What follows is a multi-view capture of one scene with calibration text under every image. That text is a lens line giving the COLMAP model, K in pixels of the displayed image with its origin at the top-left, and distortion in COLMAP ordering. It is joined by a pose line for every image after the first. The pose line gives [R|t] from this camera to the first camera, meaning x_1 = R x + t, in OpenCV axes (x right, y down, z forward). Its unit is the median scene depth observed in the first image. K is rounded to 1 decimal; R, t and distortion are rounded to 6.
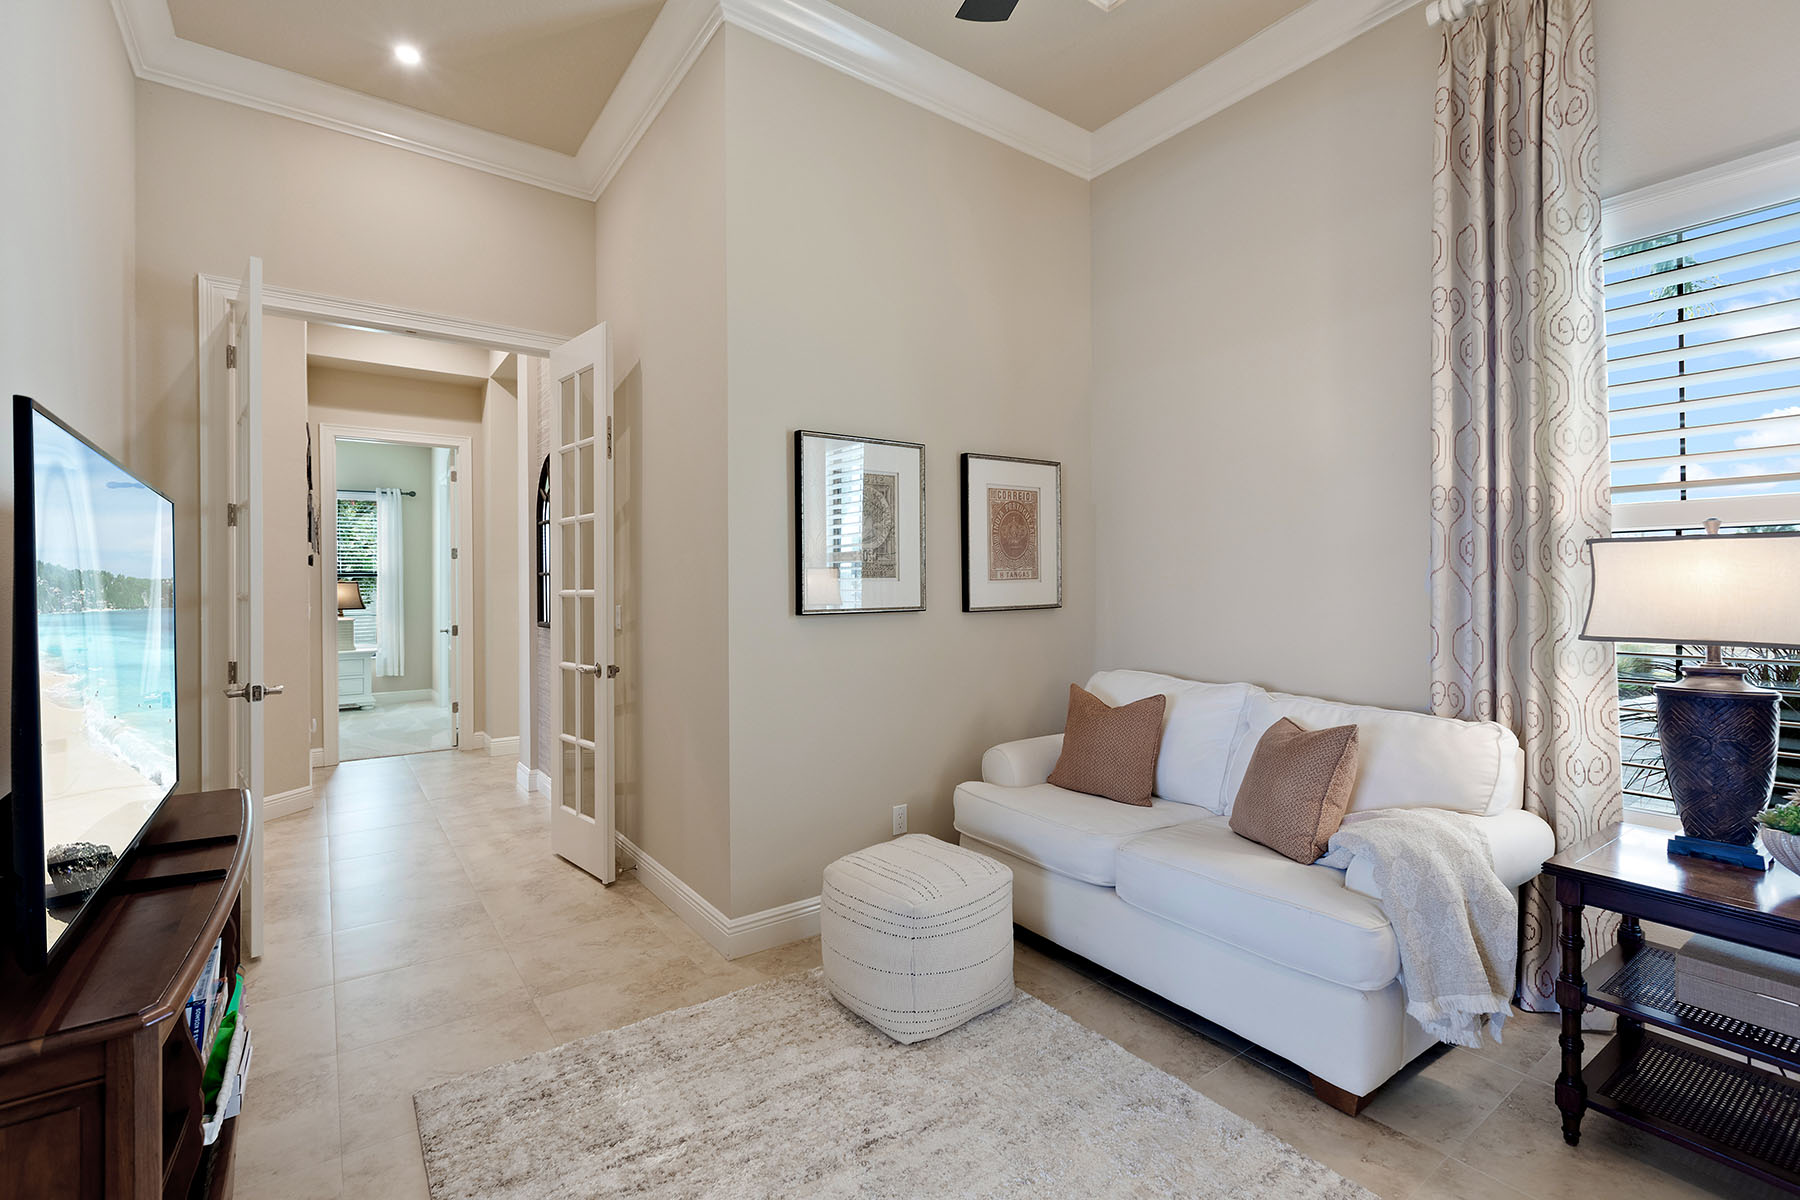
lens RADIAL K [[820.9, 0, 889.1], [0, 820.9, 587.7], [0, 0, 1]] dist [0.005163, -0.001653]
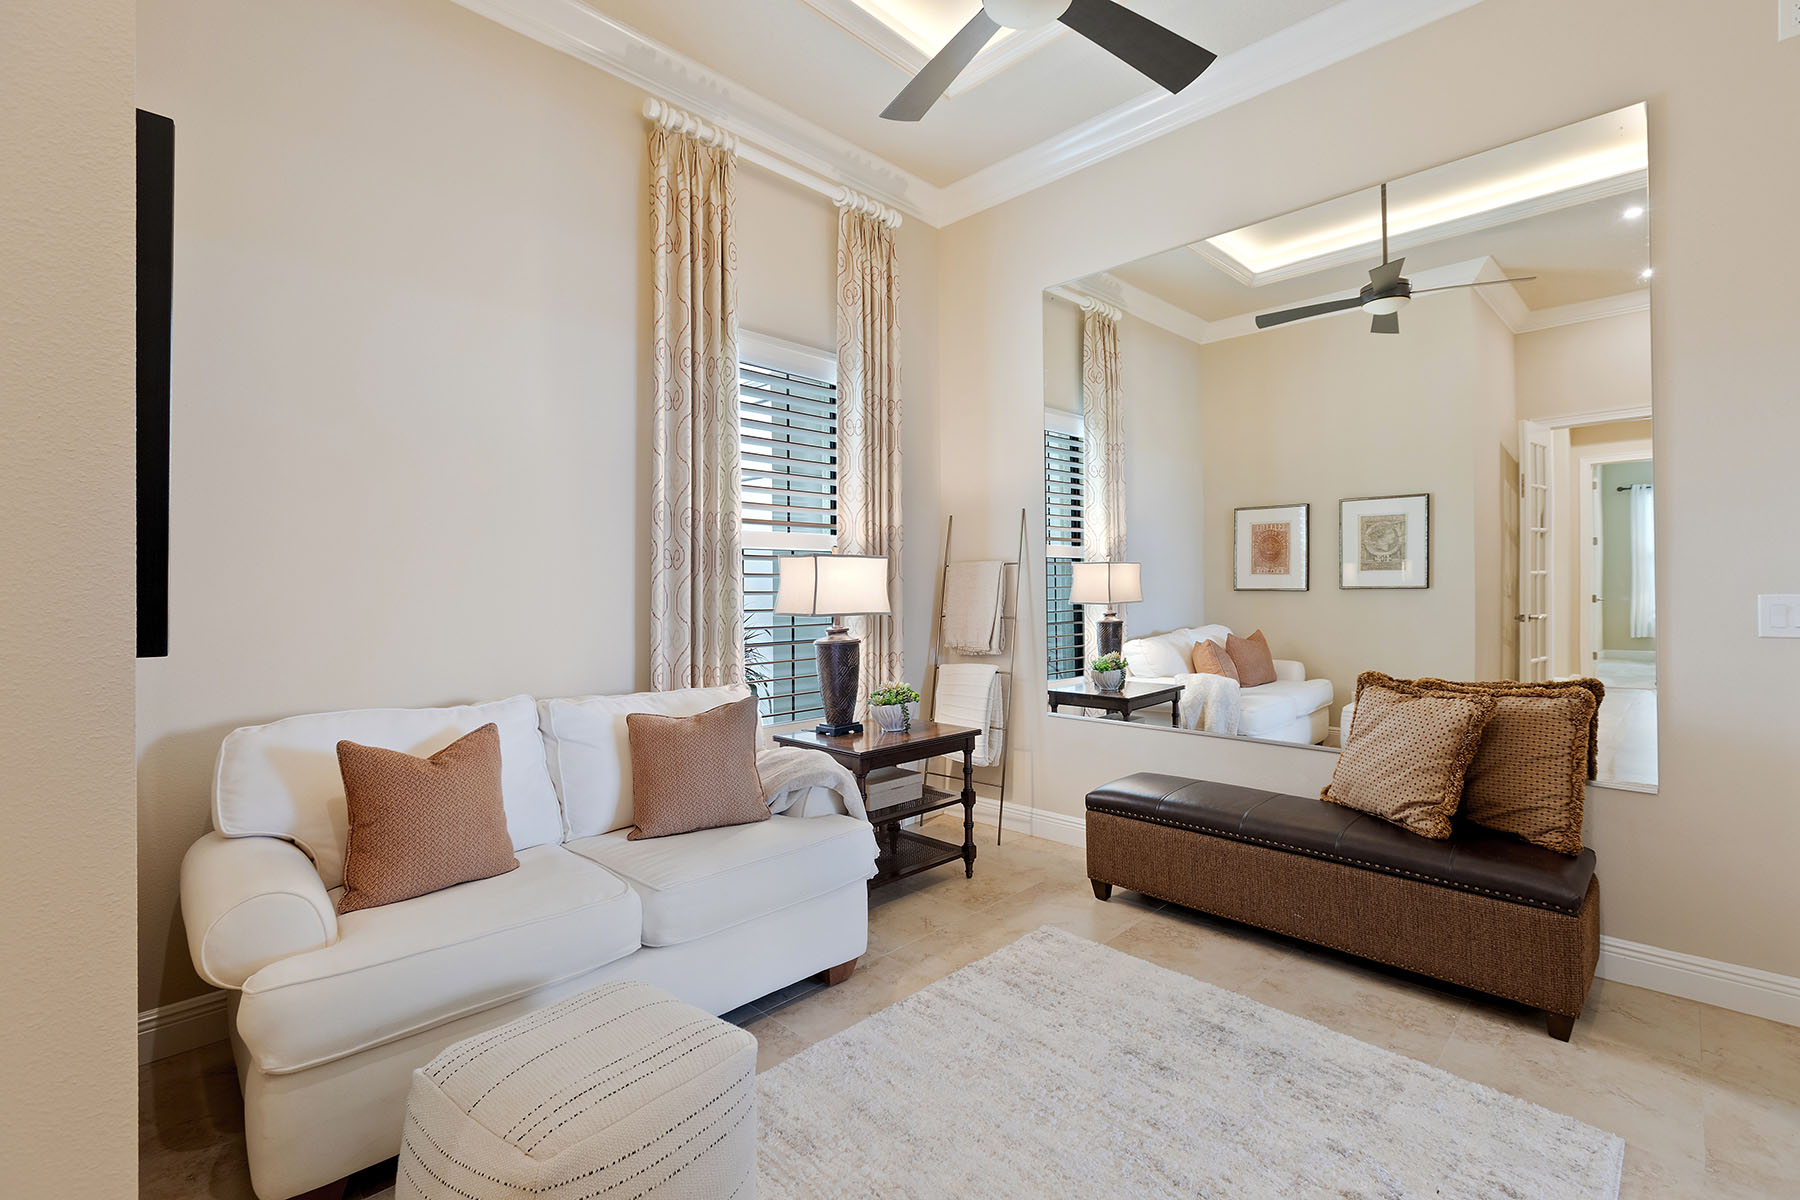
lens RADIAL K [[820.9, 0, 884.0], [0, 820.9, 589.4], [0, 0, 1]] dist [0.005163, -0.001653]
pose [[-0.187854, 0.000525, 0.982197, -0.694247], [0.006263, 0.999980, 0.000664, 0.008787], [-0.982177, 0.006276, -0.187854, 1.084721]]
